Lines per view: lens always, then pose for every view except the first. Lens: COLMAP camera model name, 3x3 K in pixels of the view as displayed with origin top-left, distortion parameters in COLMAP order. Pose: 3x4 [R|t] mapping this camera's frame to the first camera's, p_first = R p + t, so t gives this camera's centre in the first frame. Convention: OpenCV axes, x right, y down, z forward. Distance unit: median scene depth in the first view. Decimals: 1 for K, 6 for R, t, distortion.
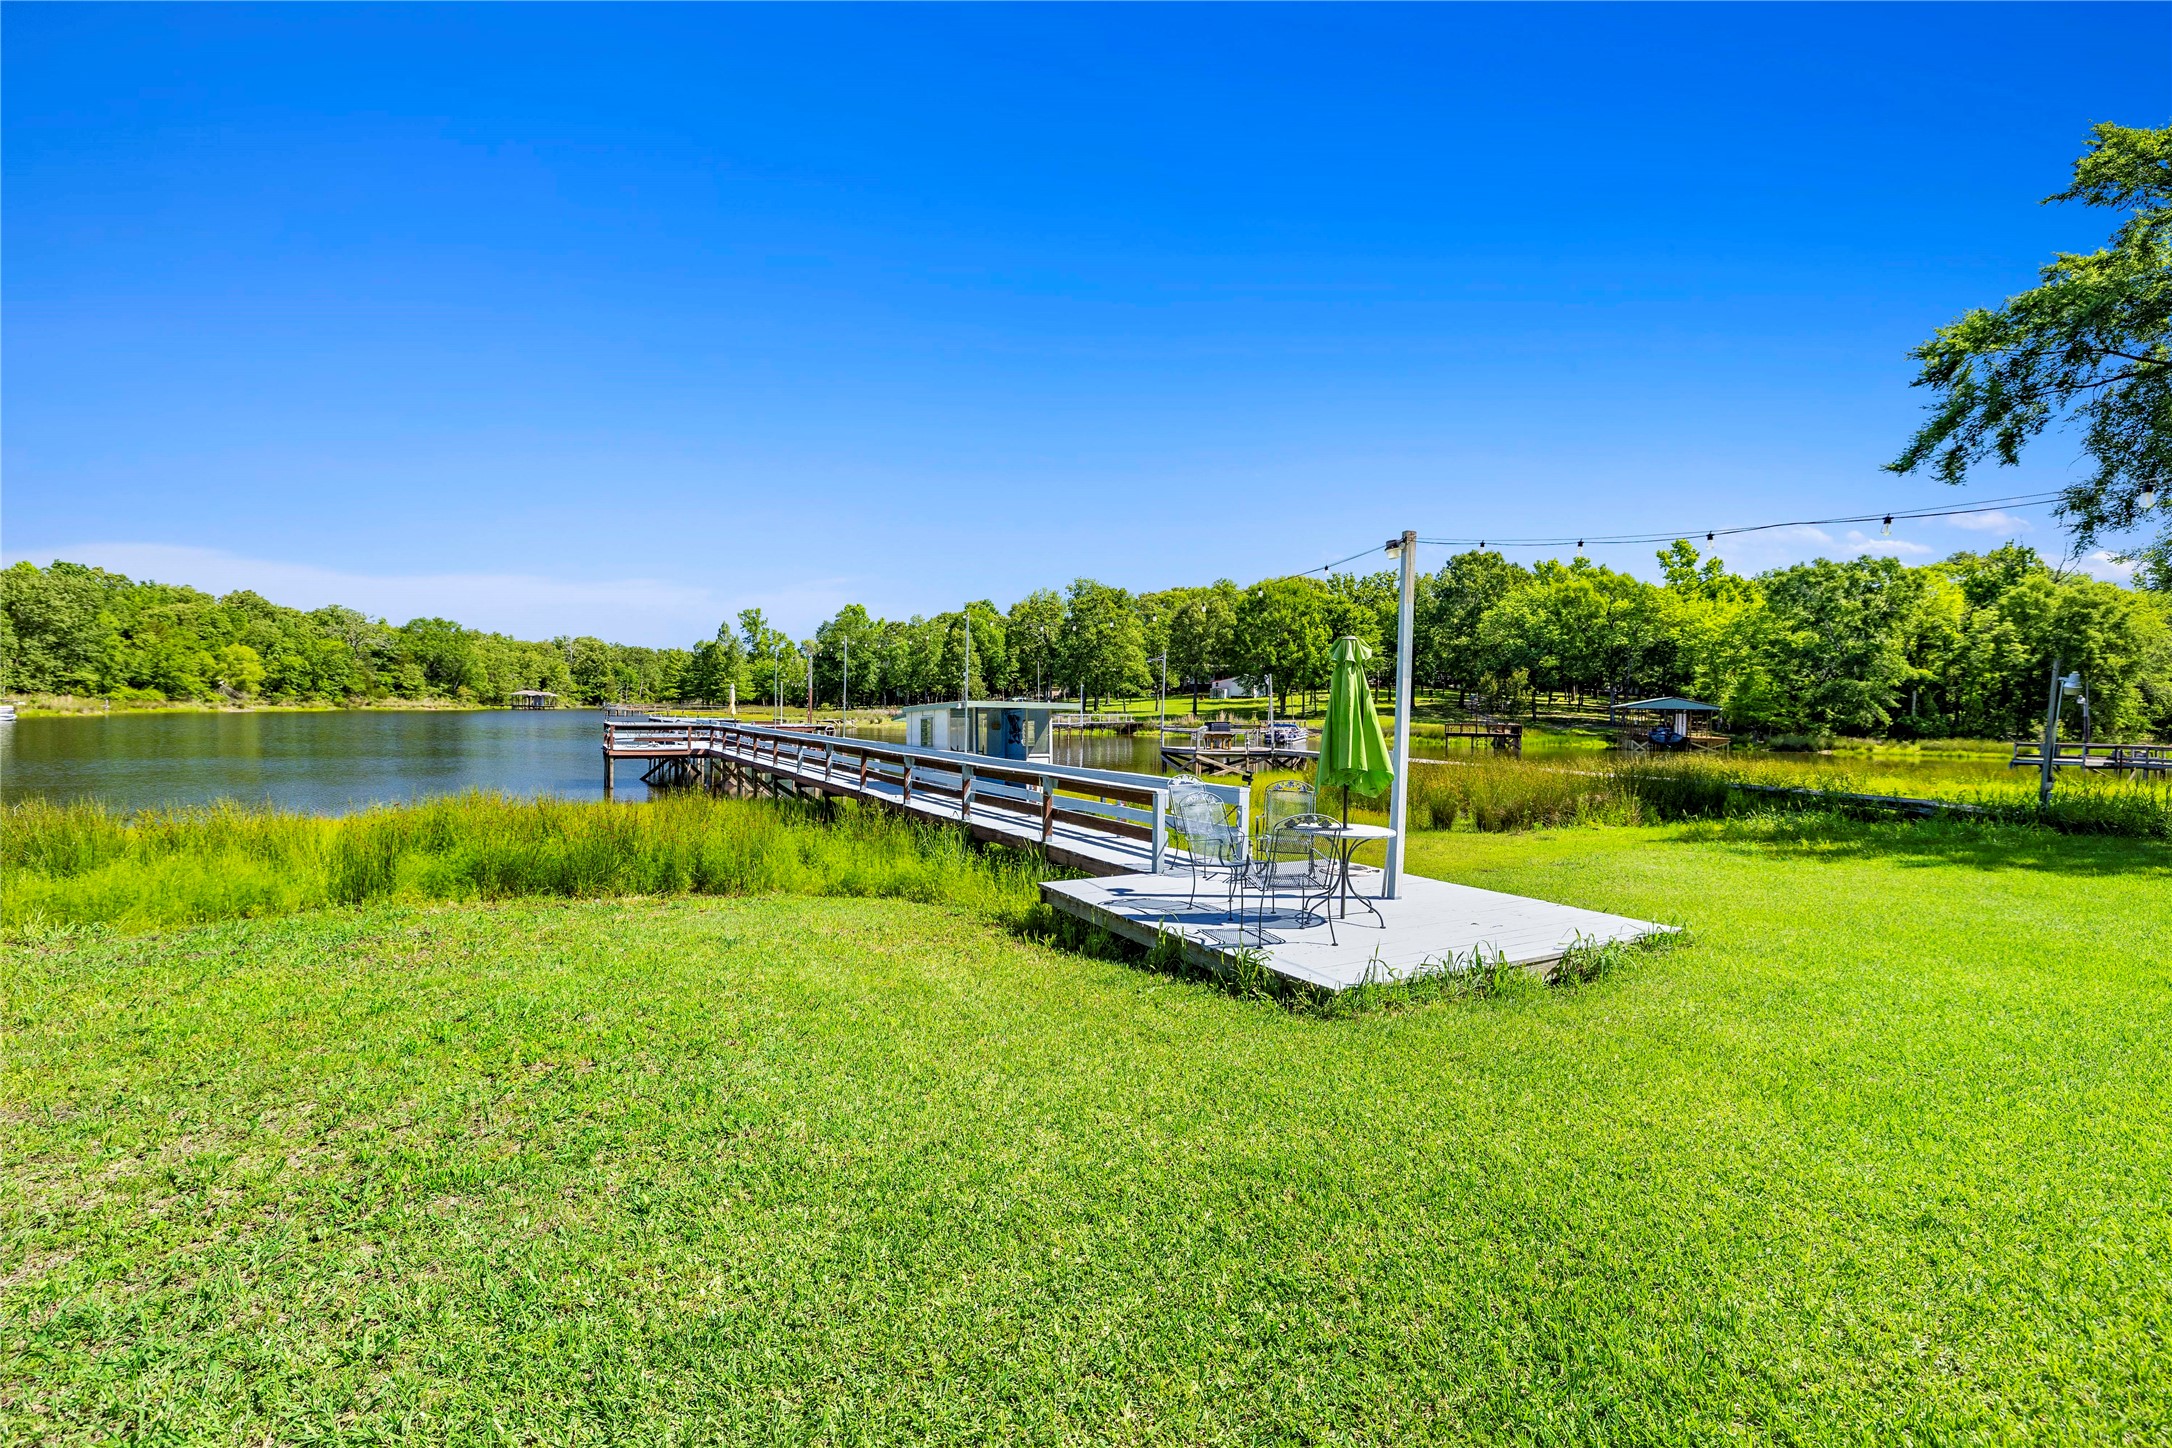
lens RADIAL K [[965.3, 0, 1088.5], [0, 965.3, 716.4], [0, 0, 1]] dist [-0.008440, 0.002522]
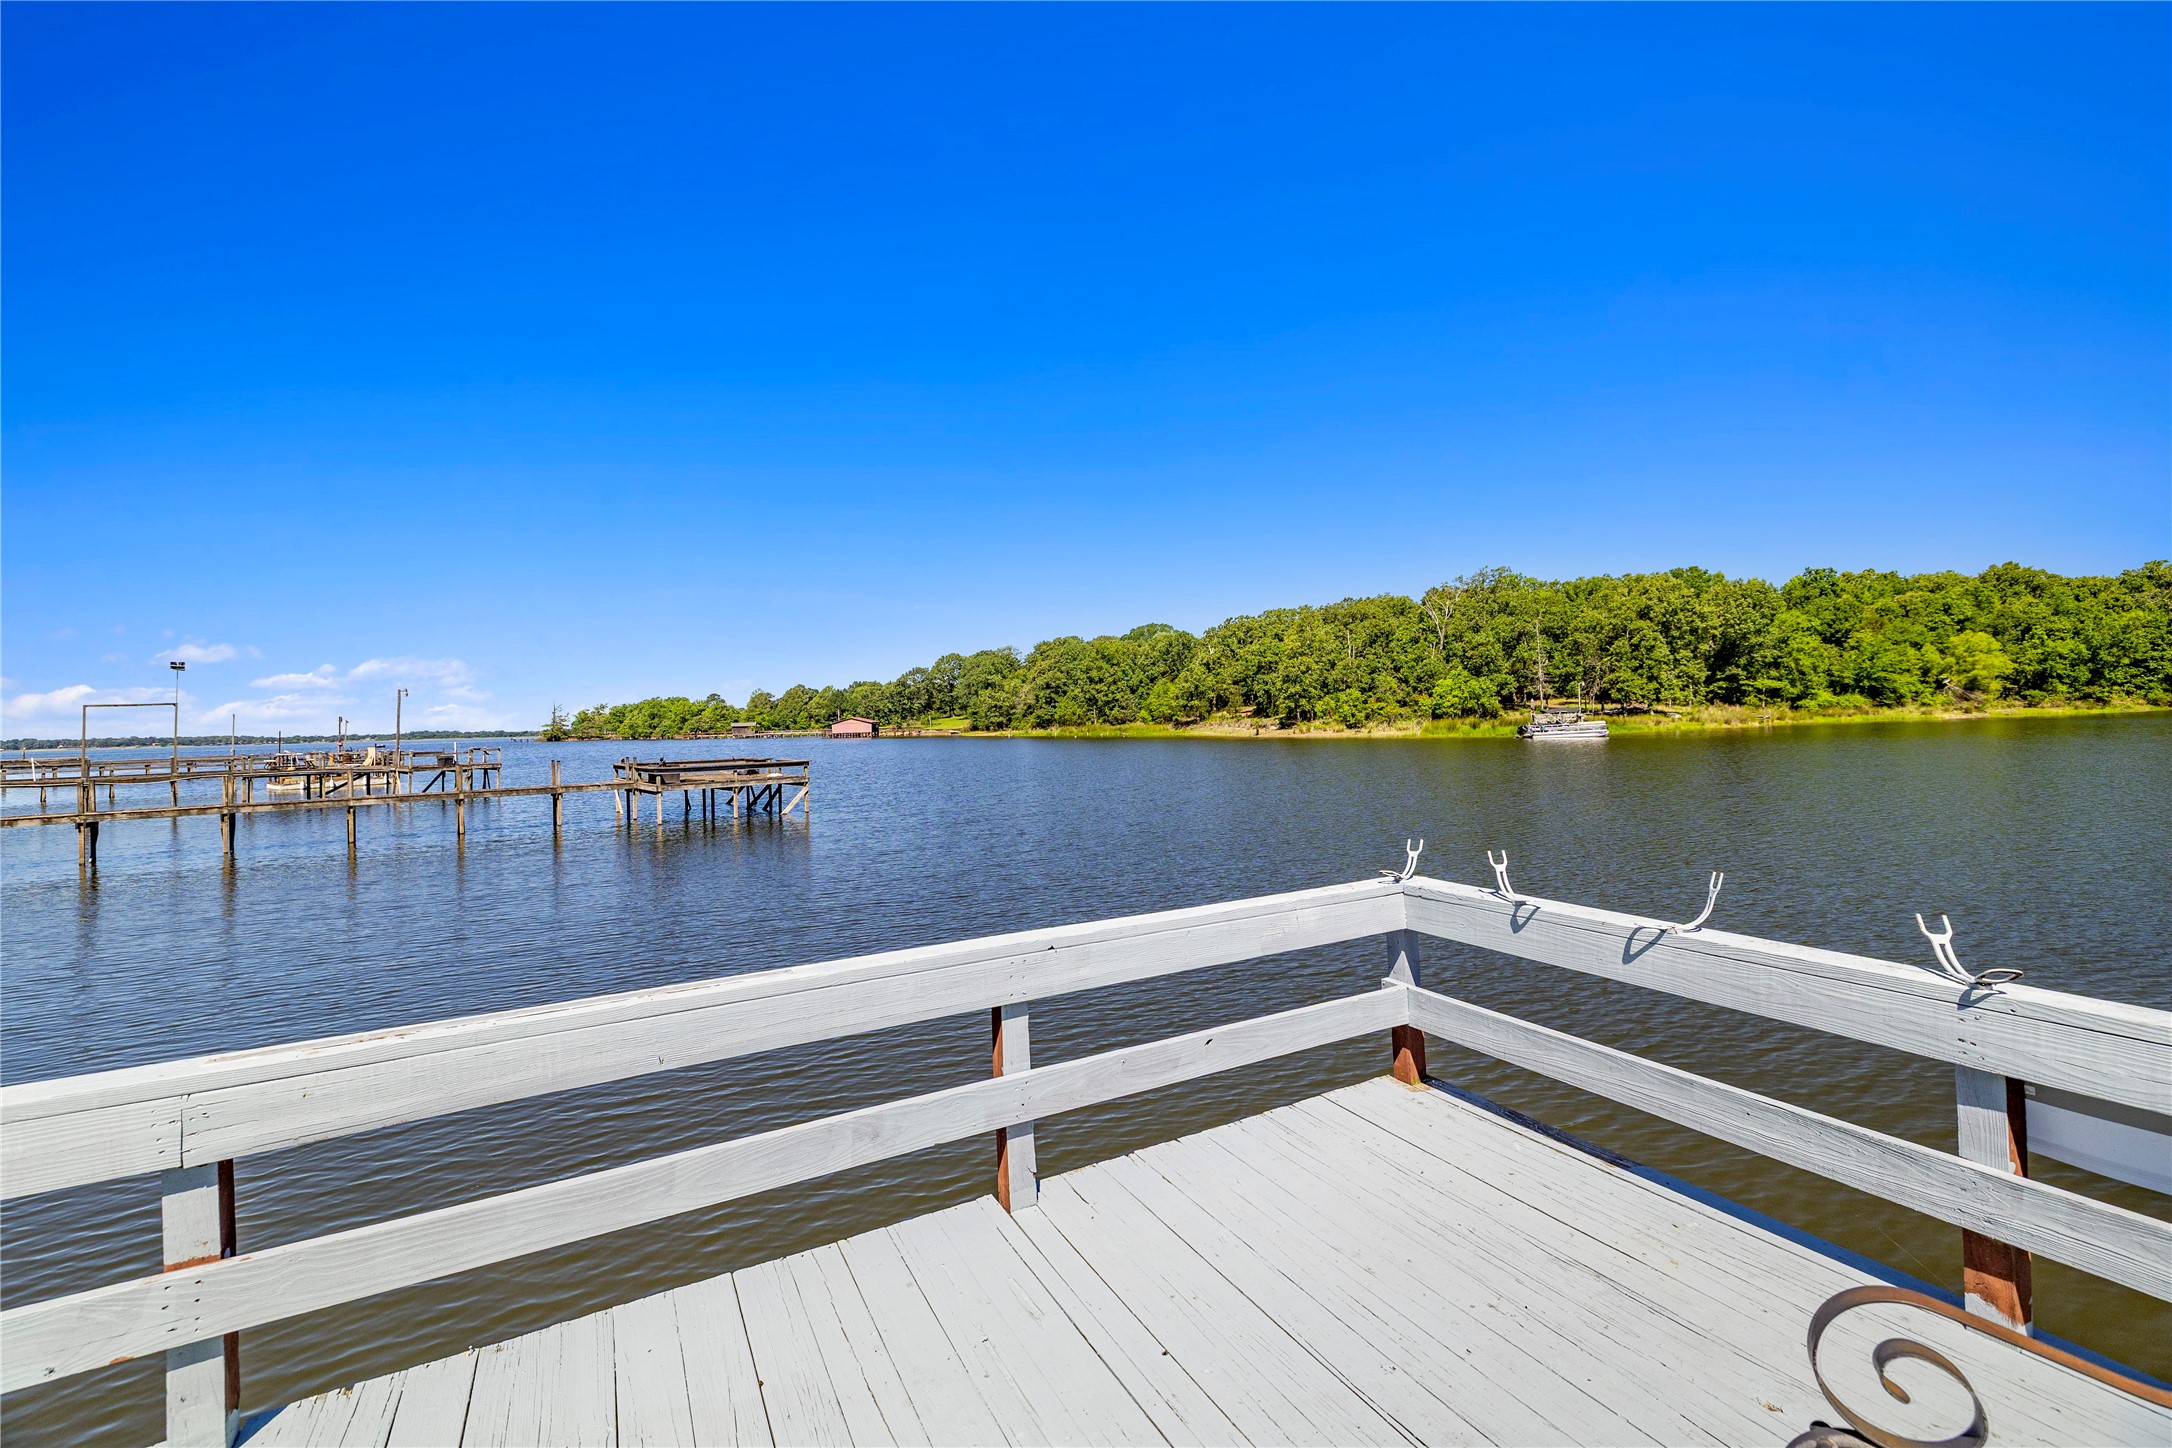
lens RADIAL K [[919.2, 0, 1077.3], [0, 919.2, 706.2], [0, 0, 1]] dist [0.004824, 0.001731]
pose [[-0.024014, -0.032348, -0.999188, -0.101525], [0.019357, 0.999274, -0.032816, -0.003069], [0.999524, -0.020130, -0.023371, 0.261056]]
